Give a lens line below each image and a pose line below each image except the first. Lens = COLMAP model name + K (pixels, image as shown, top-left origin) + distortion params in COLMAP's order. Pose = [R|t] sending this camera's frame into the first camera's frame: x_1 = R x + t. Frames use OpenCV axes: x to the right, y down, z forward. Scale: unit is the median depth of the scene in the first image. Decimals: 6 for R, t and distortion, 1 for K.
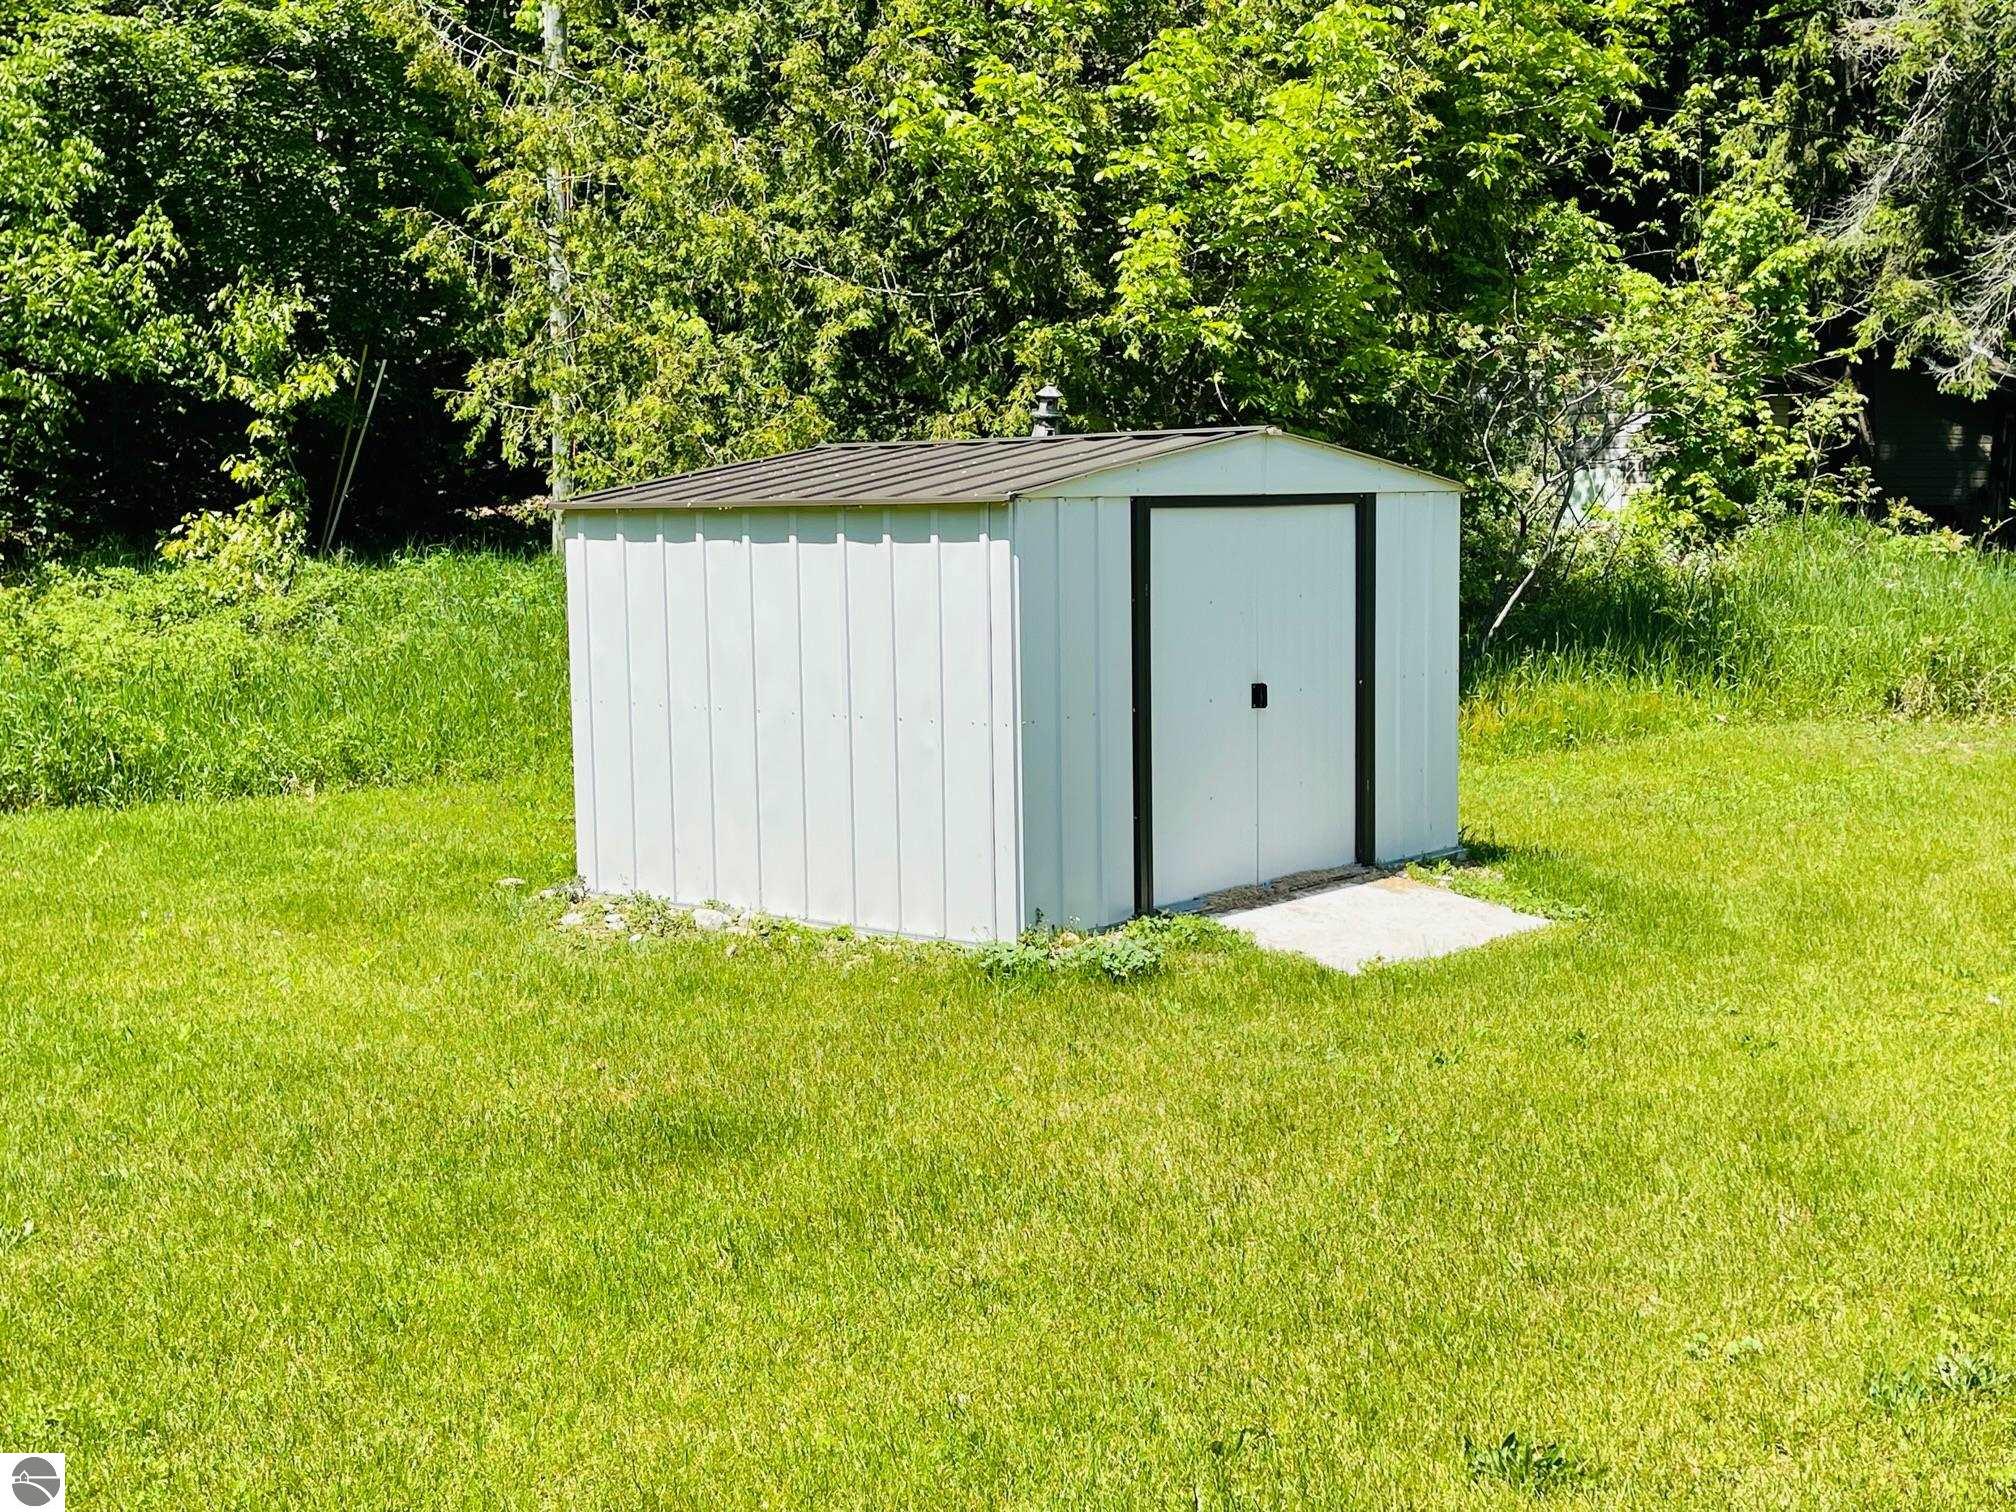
lens RADIAL K [[2533.8, 0, 1008.0], [0, 2533.8, 756.0], [0, 0, 1]] dist [0.025542, 0.007049]
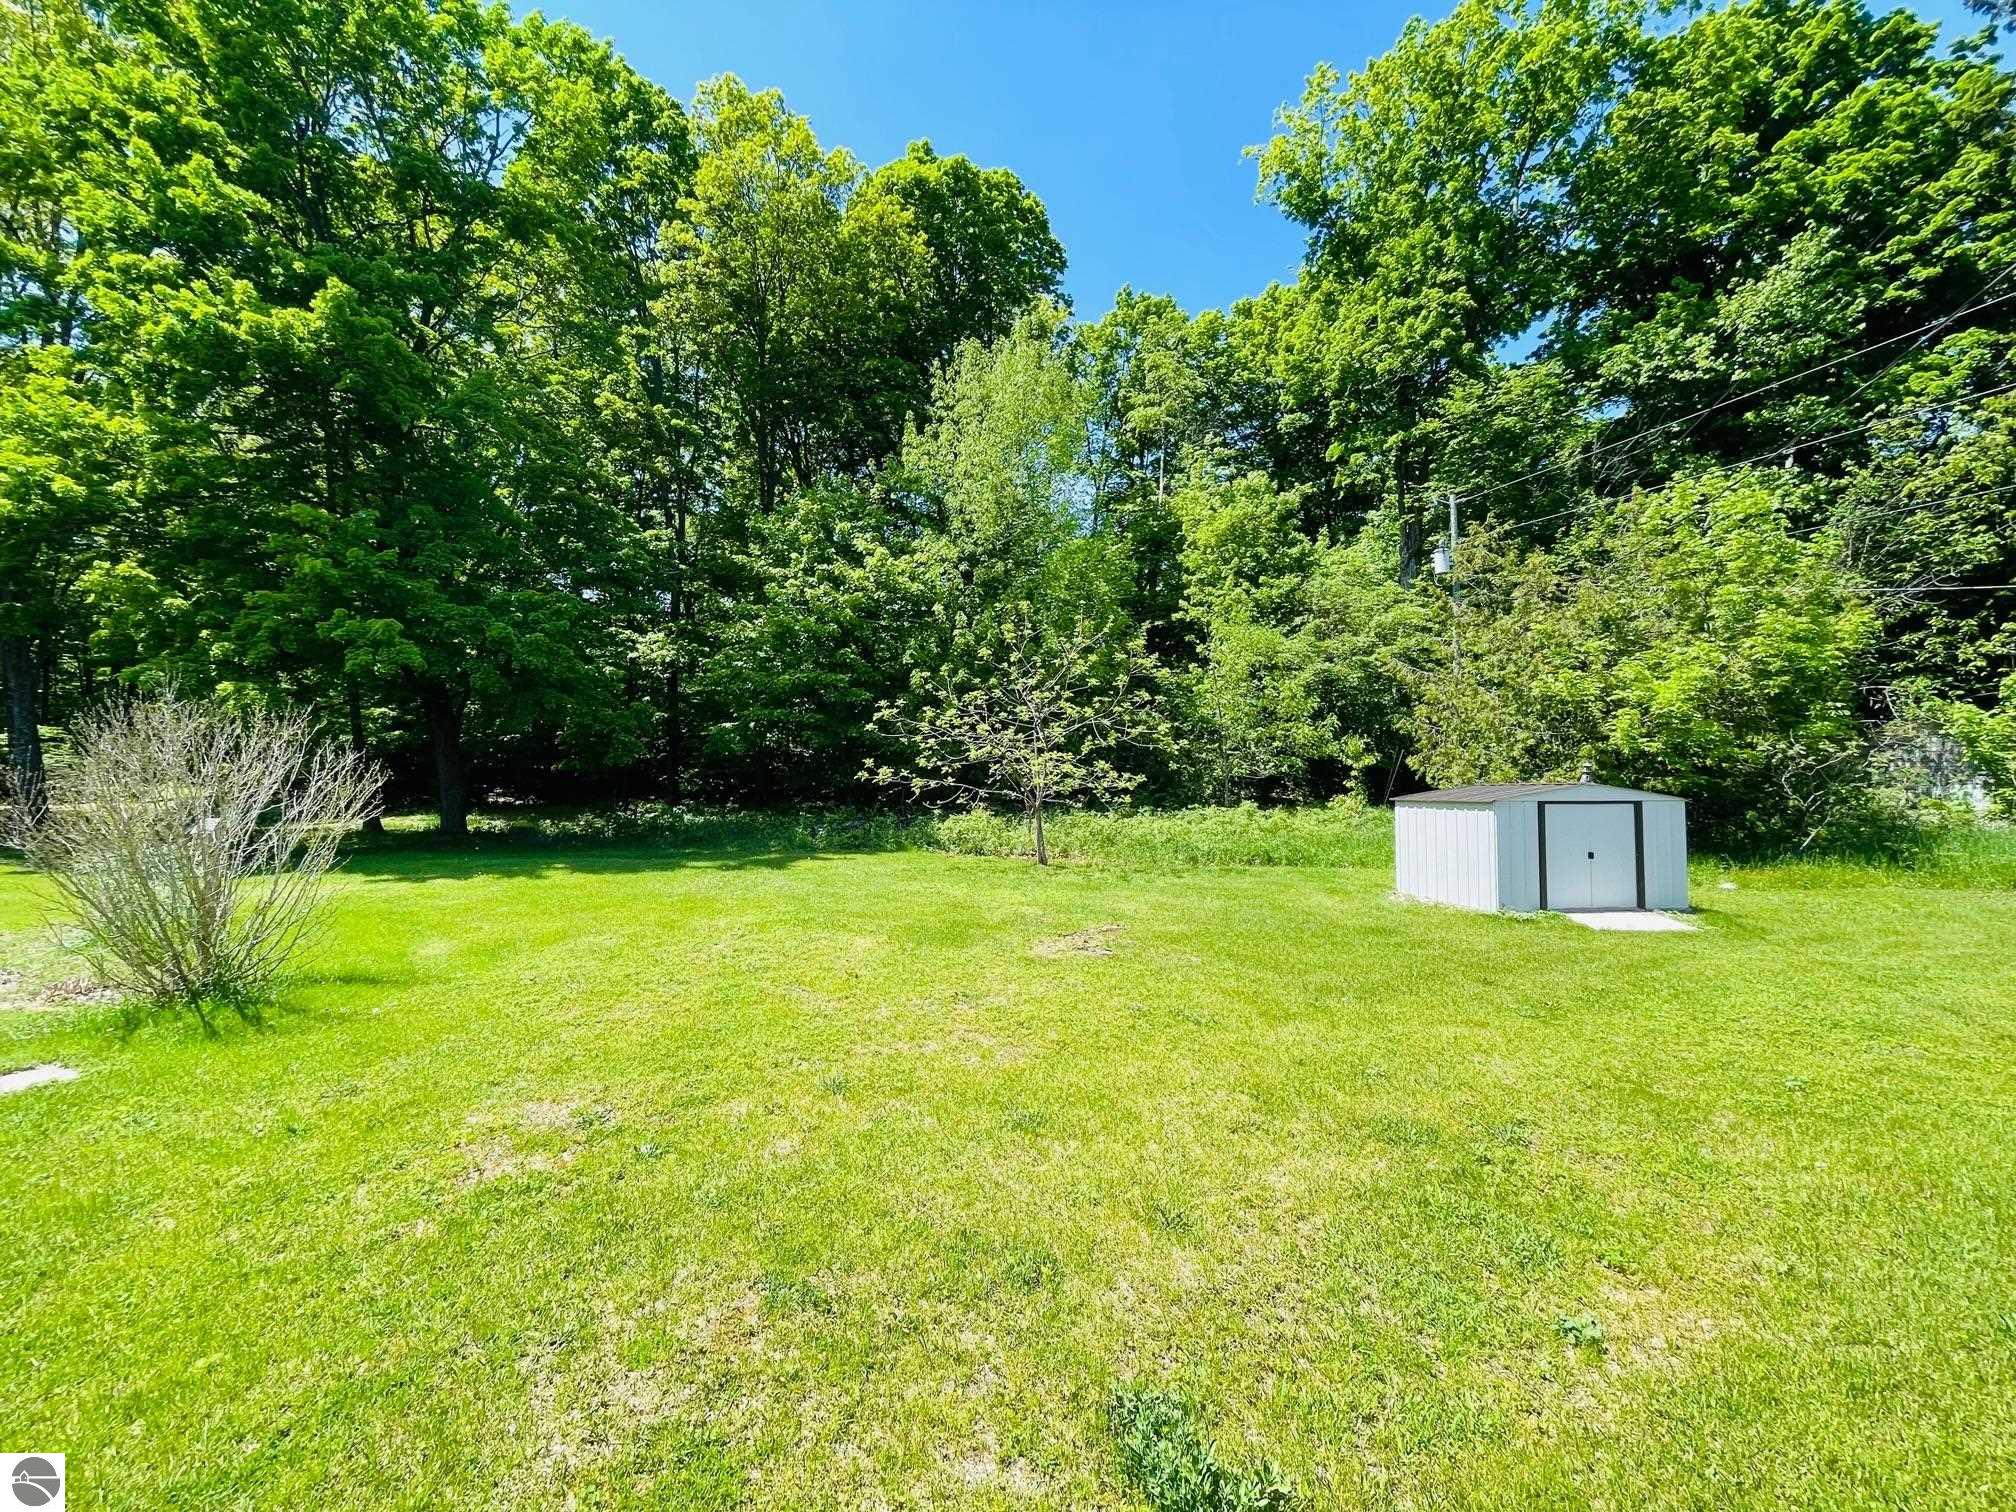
lens RADIAL K [[825.9, 0, 1008.0], [0, 825.9, 756.0], [0, 0, 1]] dist [-0.001798, -0.000061]
pose [[0.743068, -0.011148, -0.669124, 0.159522], [-0.077801, 0.991642, -0.102920, 0.012932], [0.664679, 0.128535, 0.735990, -0.268887]]
